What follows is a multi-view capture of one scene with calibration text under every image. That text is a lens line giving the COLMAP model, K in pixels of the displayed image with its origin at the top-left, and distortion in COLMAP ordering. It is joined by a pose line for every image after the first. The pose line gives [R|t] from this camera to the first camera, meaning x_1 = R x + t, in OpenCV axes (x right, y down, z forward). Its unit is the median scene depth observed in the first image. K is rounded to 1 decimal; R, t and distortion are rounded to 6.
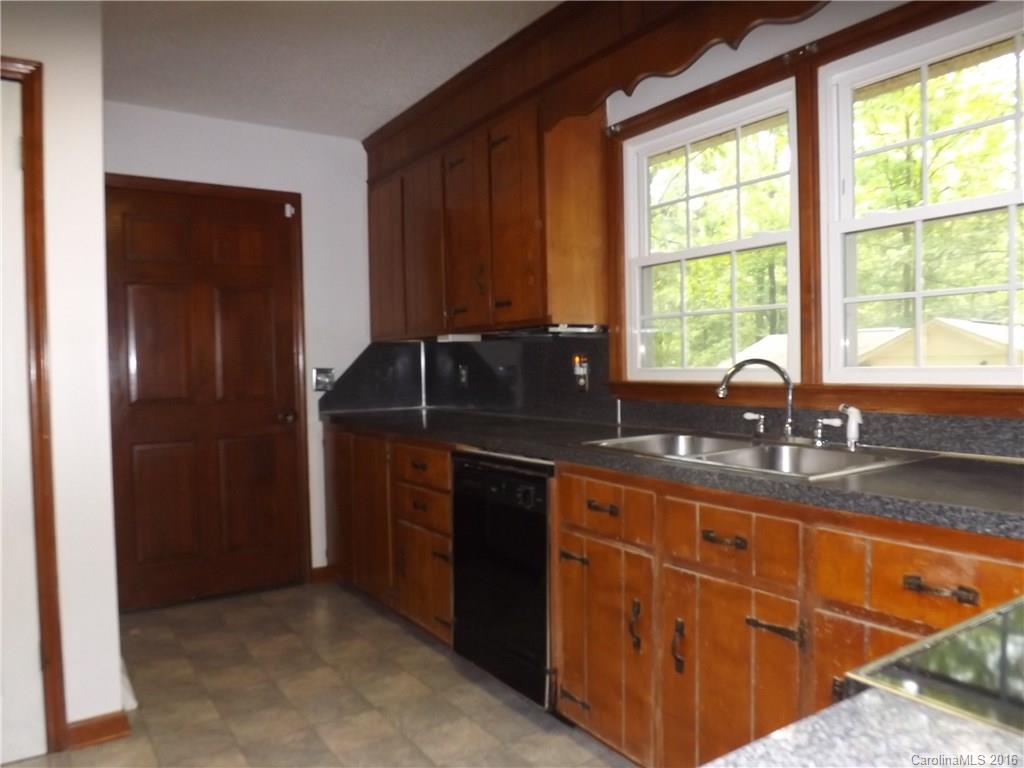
lens RADIAL K [[767.8, 0, 512.0], [0, 767.8, 384.0], [0, 0, 1]] dist [-0.010179, -0.006321]
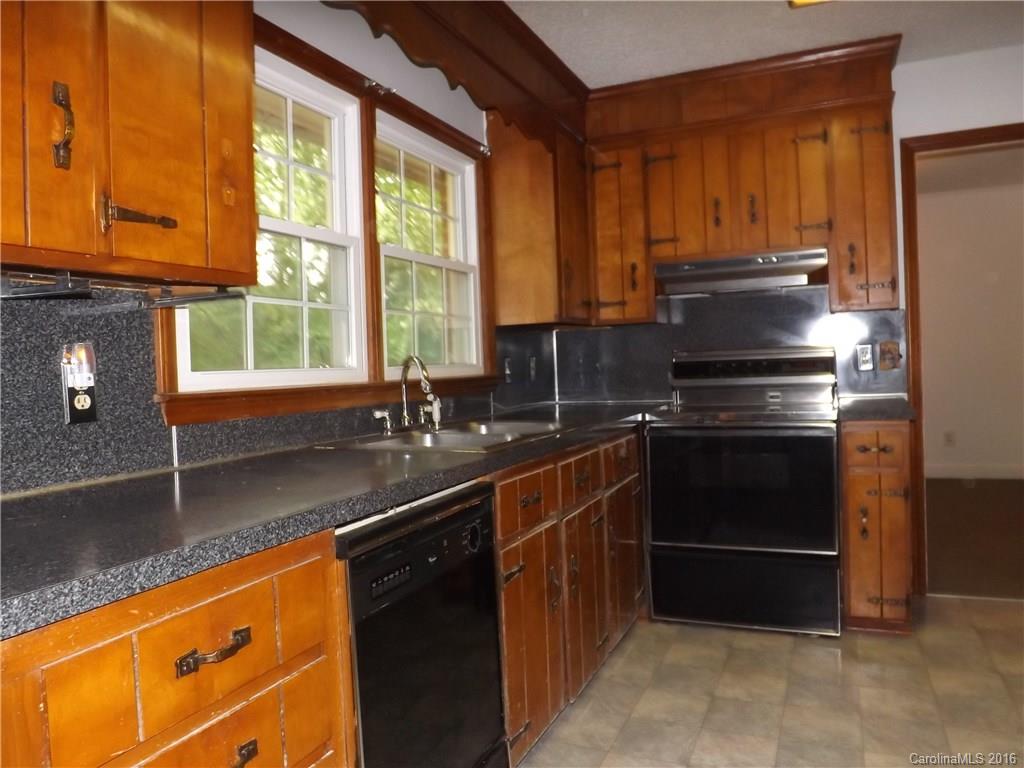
lens RADIAL K [[758.4, 0, 529.4], [0, 758.4, 365.9], [0, 0, 1]] dist [-0.005684, 0.001568]
pose [[-0.553656, 0.040240, 0.831773, -0.612952], [0.072070, 0.997400, -0.000281, -0.007057], [-0.829621, 0.059791, -0.555116, 1.346947]]
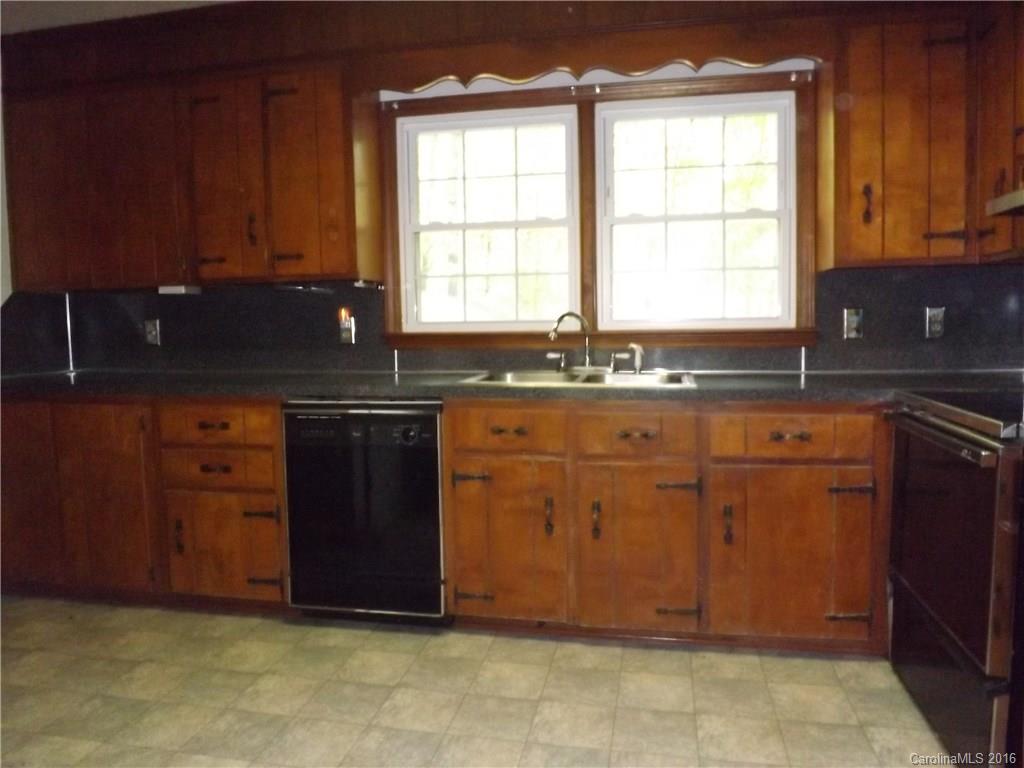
lens RADIAL K [[758.4, 0, 529.4], [0, 758.4, 365.9], [0, 0, 1]] dist [-0.005684, 0.001568]
pose [[0.697797, -0.037347, 0.715321, -0.635316], [0.021820, 0.999285, 0.030888, 0.017759], [-0.715963, -0.005945, 0.698113, 0.109372]]
